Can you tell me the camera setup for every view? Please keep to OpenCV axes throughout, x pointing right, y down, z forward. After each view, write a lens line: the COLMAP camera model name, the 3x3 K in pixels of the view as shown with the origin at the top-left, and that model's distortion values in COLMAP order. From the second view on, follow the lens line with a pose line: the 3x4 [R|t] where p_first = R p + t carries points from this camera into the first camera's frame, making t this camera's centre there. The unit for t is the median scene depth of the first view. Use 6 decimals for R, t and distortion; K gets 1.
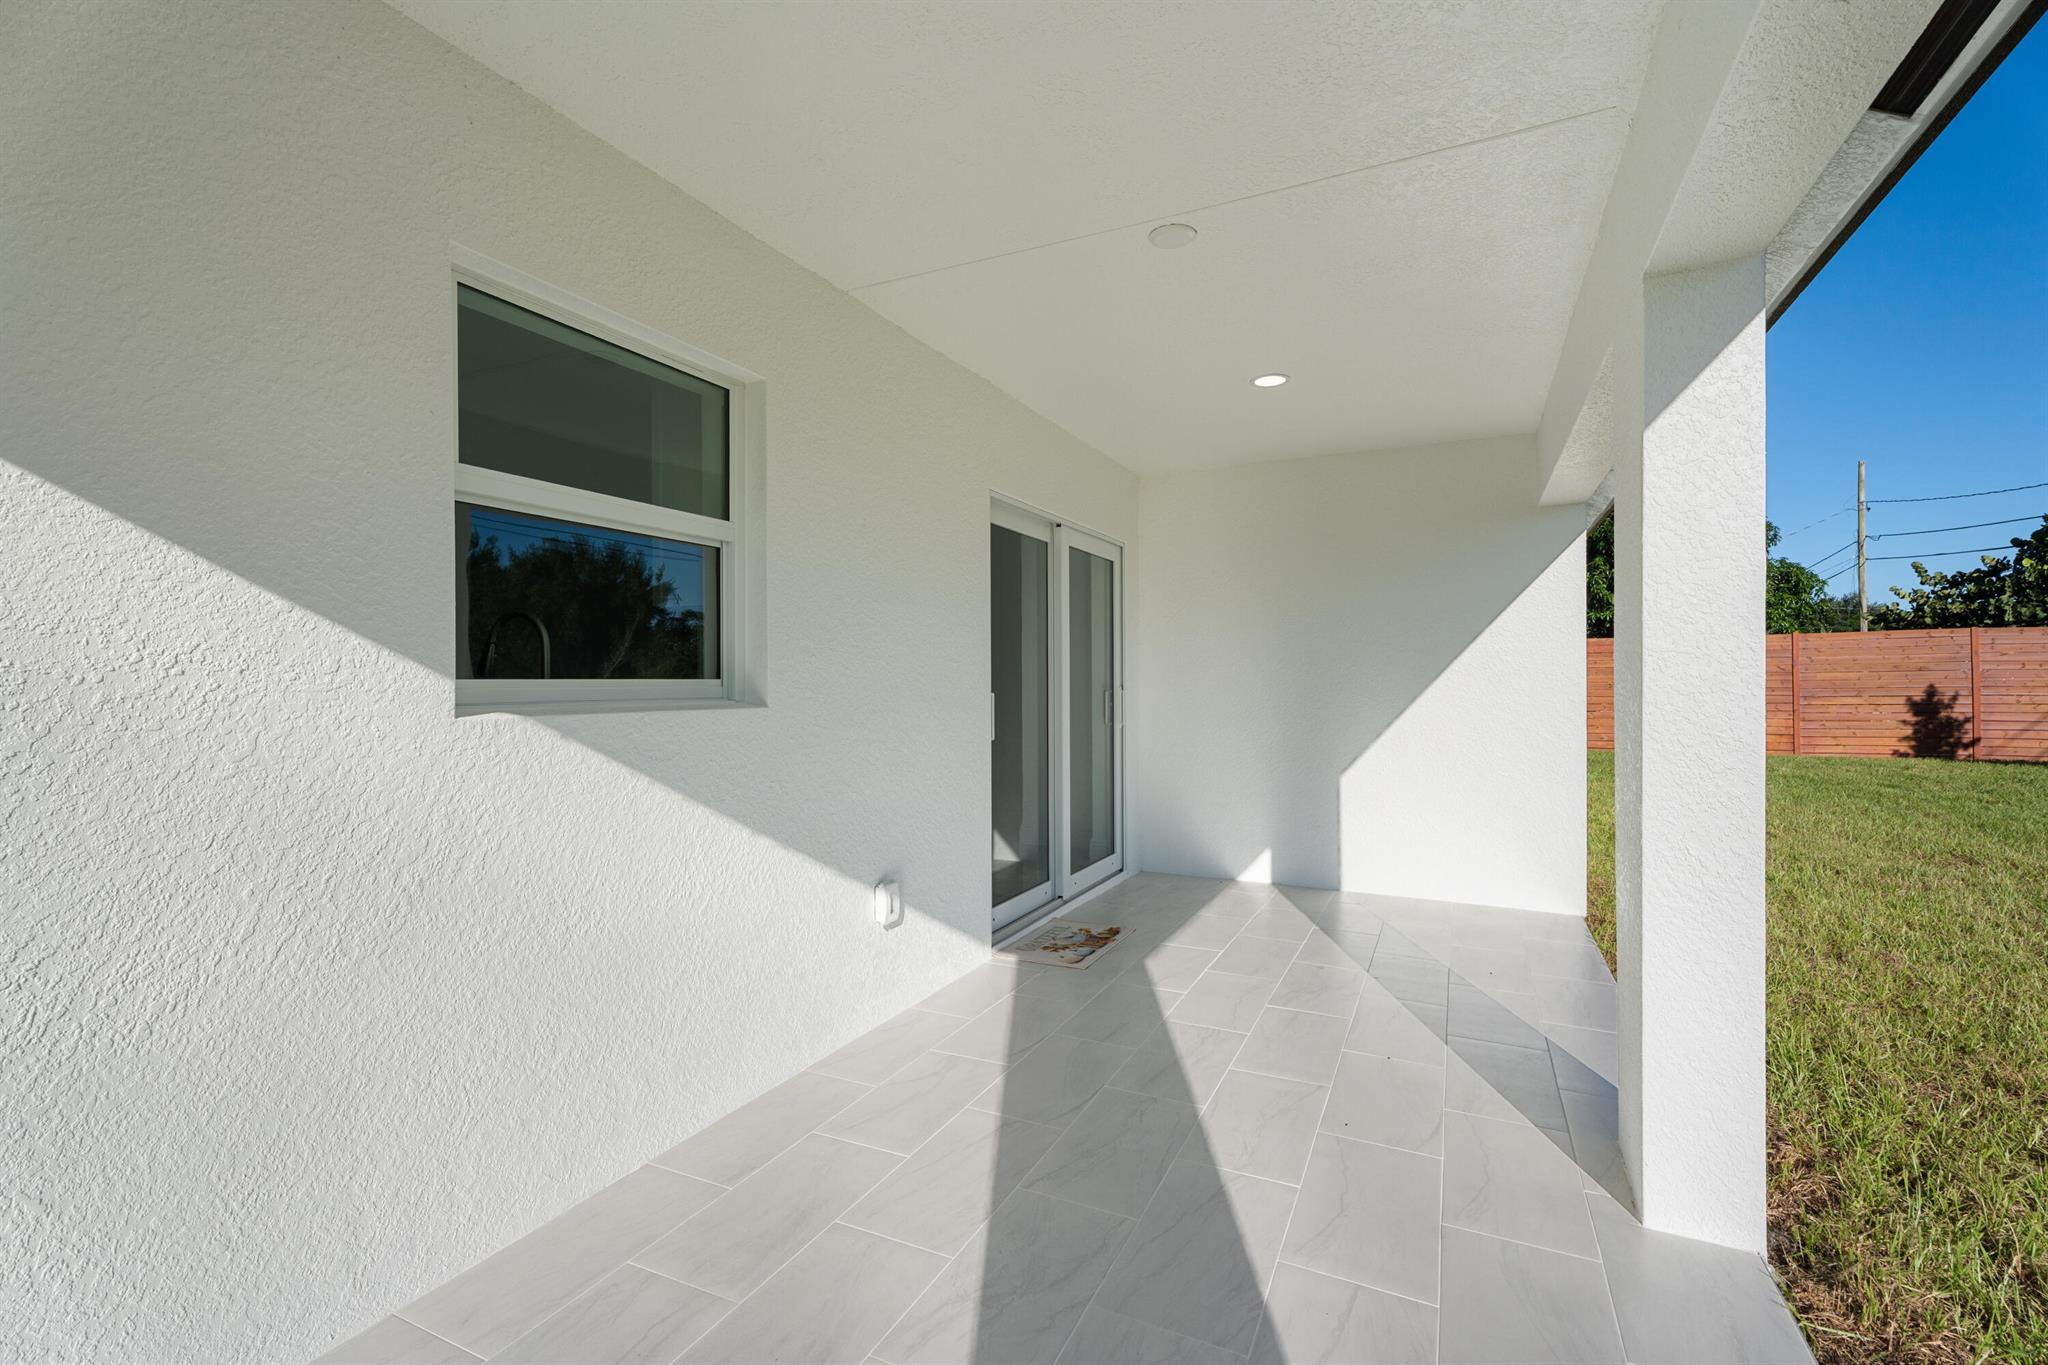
lens RADIAL K [[931.1, 0, 1019.6], [0, 931.1, 679.5], [0, 0, 1]] dist [0.000809, -0.000721]
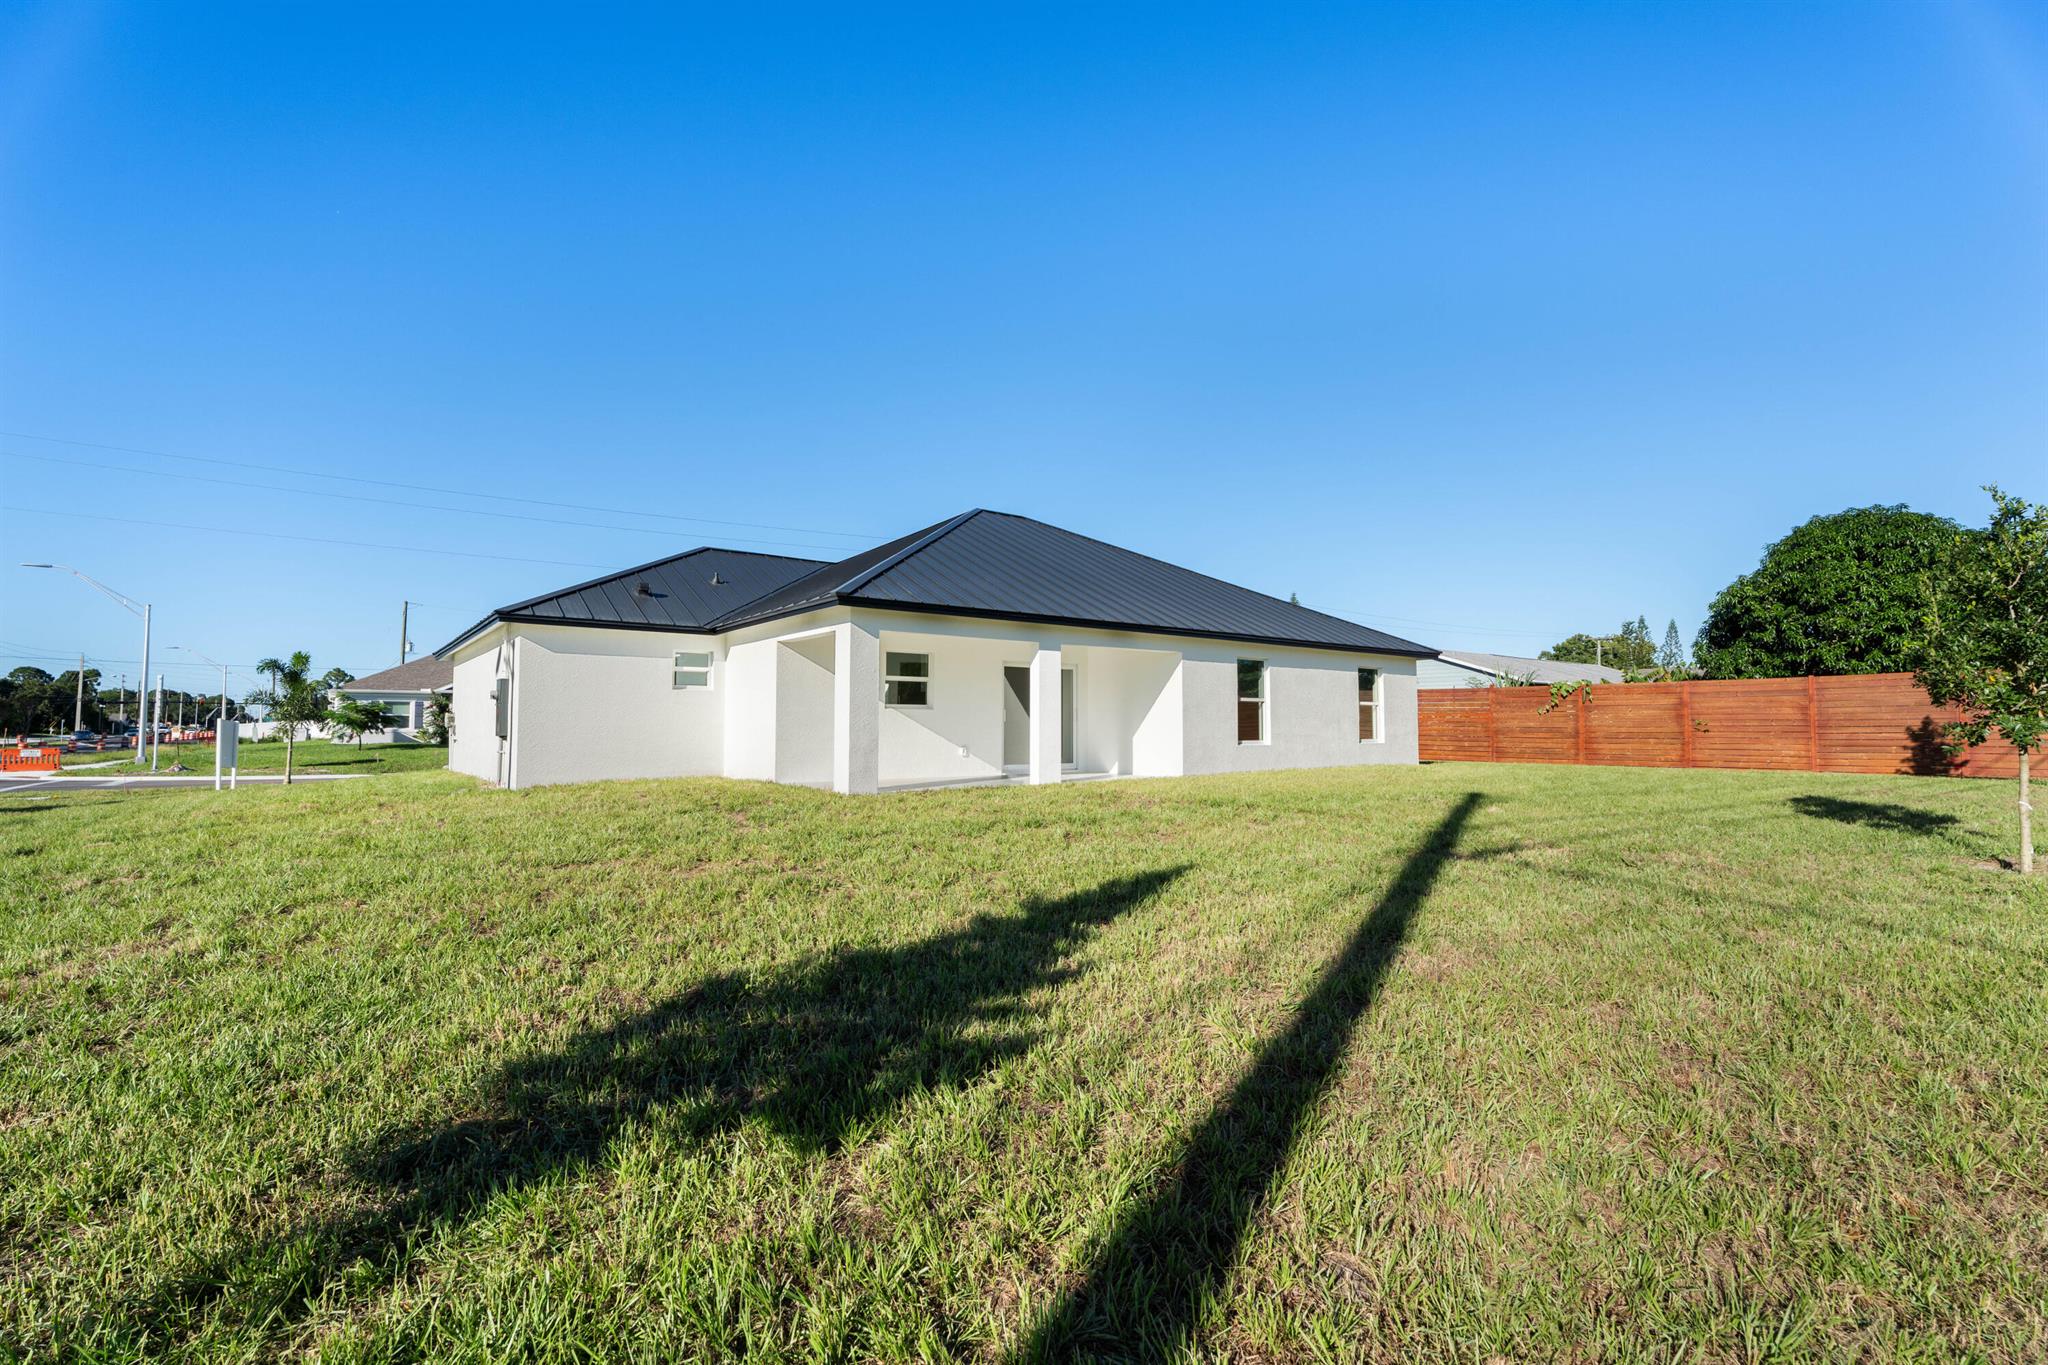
lens RADIAL K [[931.1, 0, 1021.5], [0, 931.1, 686.6], [0, 0, 1]] dist [0.000809, -0.000721]
pose [[0.887258, -0.017828, -0.460929, 0.483403], [-0.003945, 0.998923, -0.046232, 0.027765], [0.461257, 0.042838, 0.886232, -0.650957]]
